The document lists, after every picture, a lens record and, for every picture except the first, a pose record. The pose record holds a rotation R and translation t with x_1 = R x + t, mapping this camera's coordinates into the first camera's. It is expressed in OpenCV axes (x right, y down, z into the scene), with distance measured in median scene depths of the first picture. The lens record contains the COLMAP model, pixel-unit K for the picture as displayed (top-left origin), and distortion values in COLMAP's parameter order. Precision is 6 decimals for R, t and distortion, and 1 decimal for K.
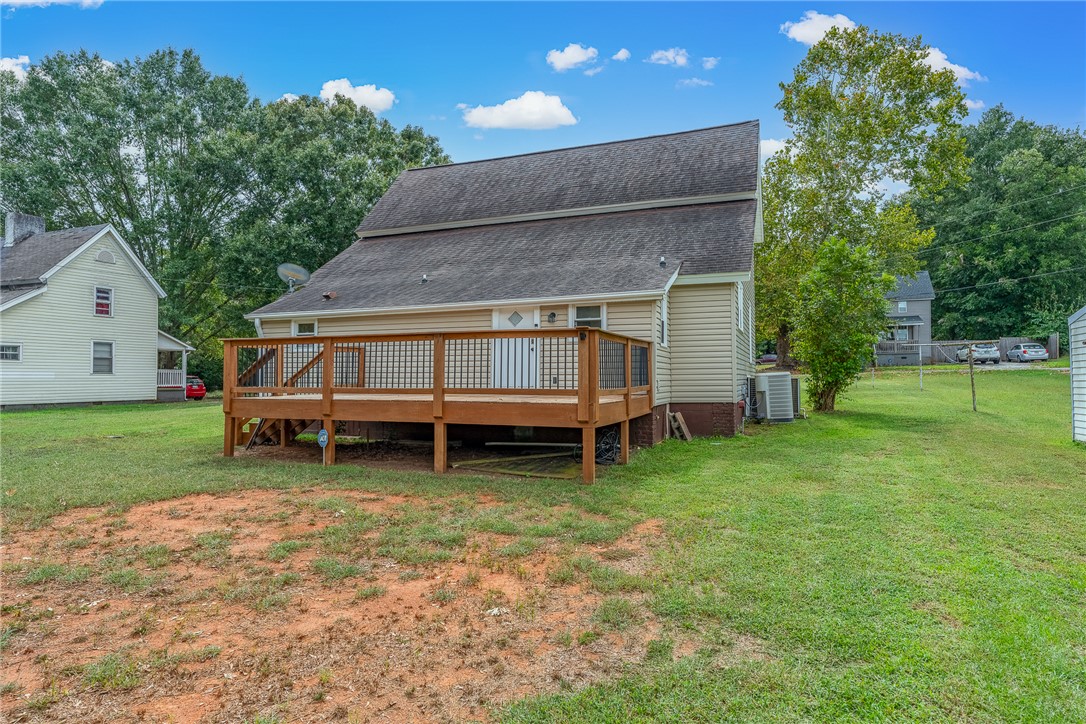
lens RADIAL K [[638.4, 0, 543.0], [0, 638.4, 362.0], [0, 0, 1]] dist [-0.001485, 0.001394]
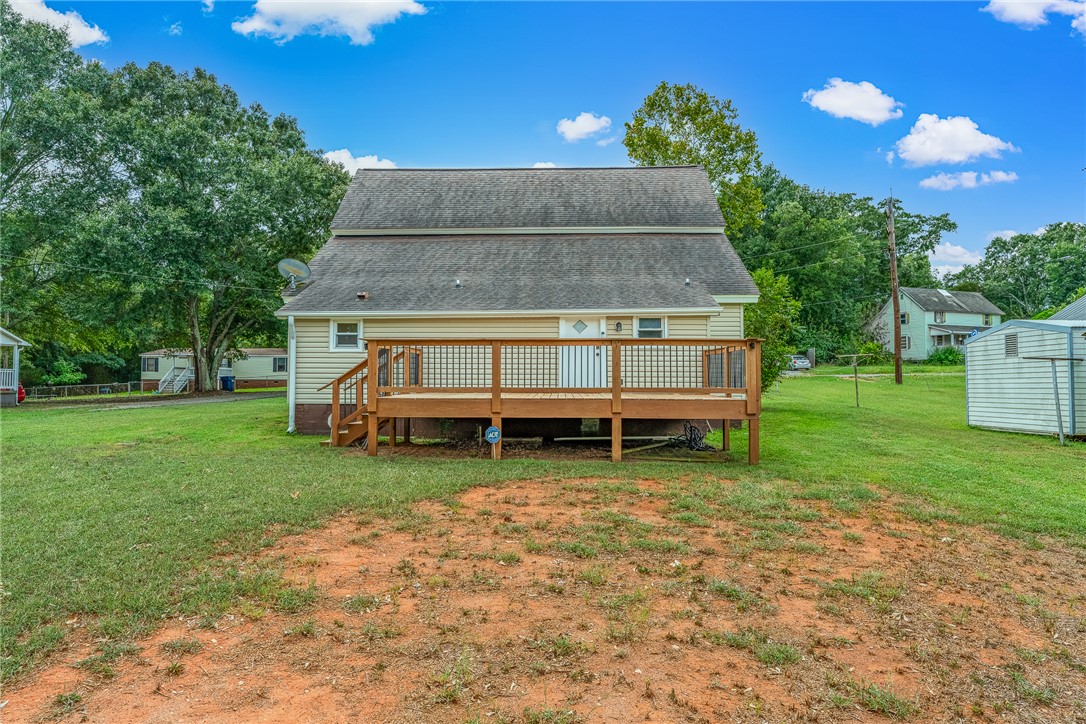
lens RADIAL K [[625.9, 0, 543.0], [0, 625.9, 362.0], [0, 0, 1]] dist [-0.000081, 0.000133]
pose [[0.943315, 0.014730, 0.331573, -0.432449], [-0.012429, 0.999882, -0.009061, 0.004655], [-0.331667, 0.004426, 0.943386, -0.008656]]
